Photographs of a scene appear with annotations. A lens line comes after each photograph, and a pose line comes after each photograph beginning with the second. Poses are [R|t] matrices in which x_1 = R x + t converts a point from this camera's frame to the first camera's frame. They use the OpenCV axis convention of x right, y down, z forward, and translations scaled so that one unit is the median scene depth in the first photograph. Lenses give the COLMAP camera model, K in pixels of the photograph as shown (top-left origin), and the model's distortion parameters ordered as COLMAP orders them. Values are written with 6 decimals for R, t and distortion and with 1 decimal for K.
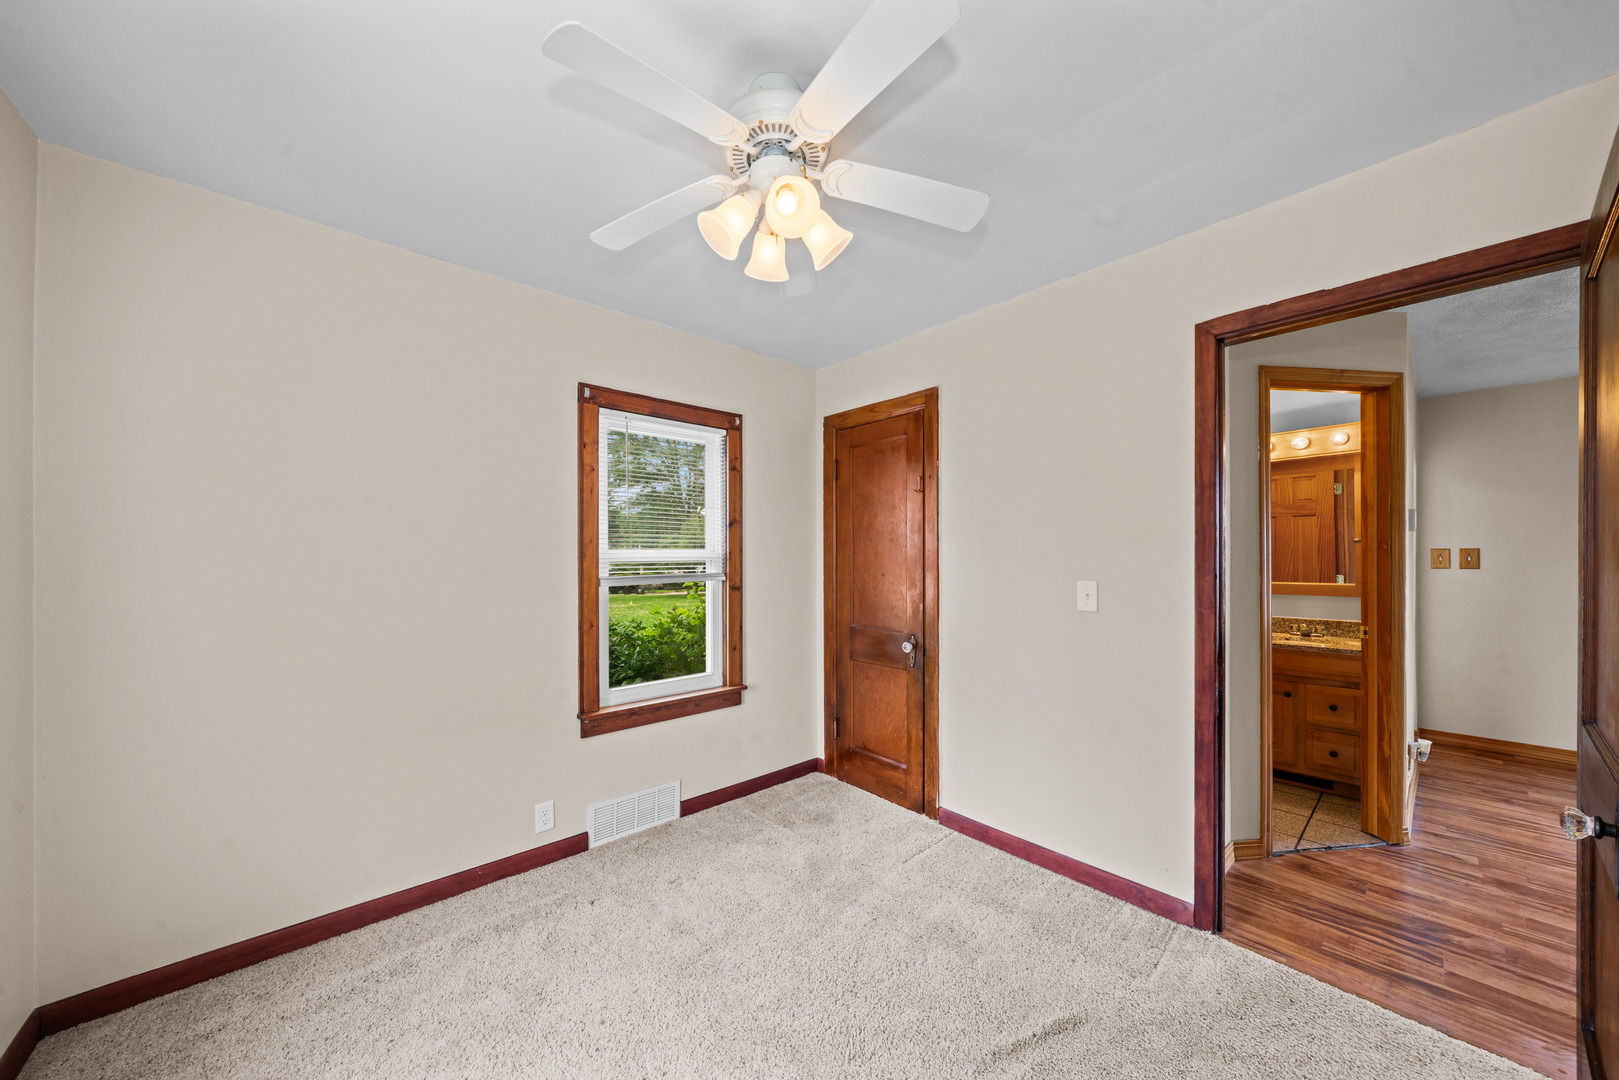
lens RADIAL K [[552.0, 0, 814.9], [0, 552.0, 555.3], [0, 0, 1]] dist [-0.005334, 0.000623]
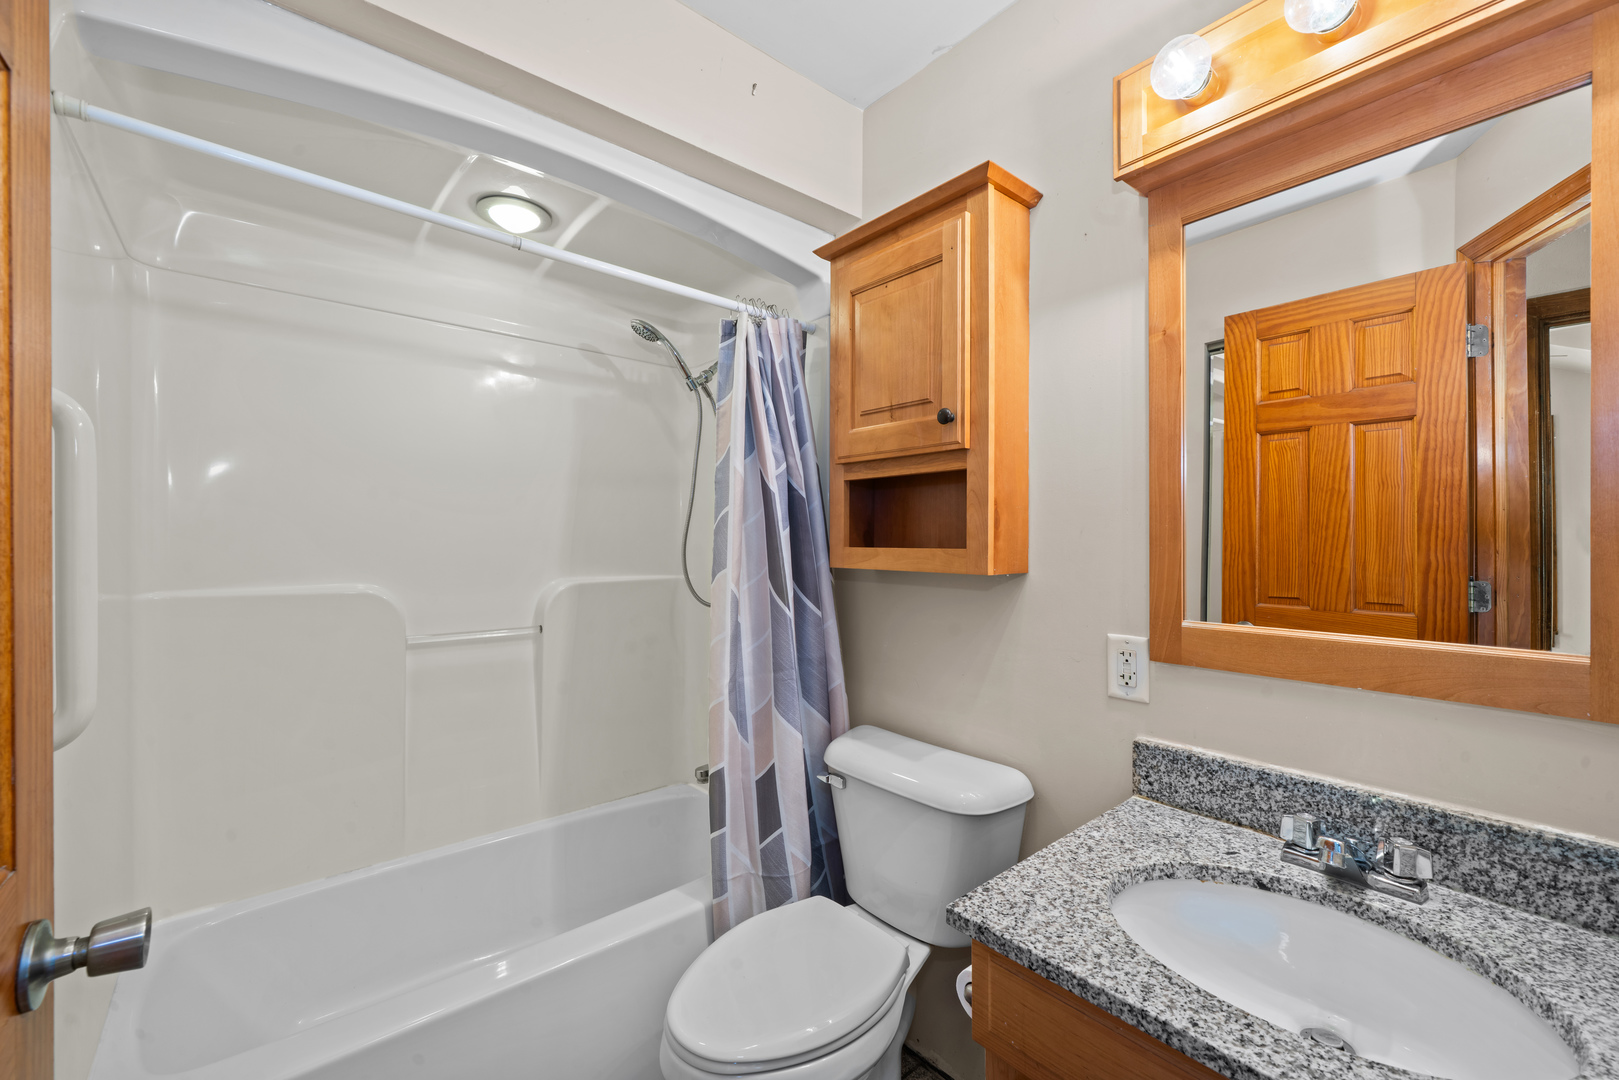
lens RADIAL K [[652.1, 0, 810.0], [0, 652.1, 539.3], [0, 0, 1]] dist [-0.001914, 0.000217]
pose [[0.999744, -0.000074, -0.022634, 0.806934], [0.000163, 0.999992, 0.003936, 0.008625], [0.022634, -0.003939, 0.999736, 0.866558]]
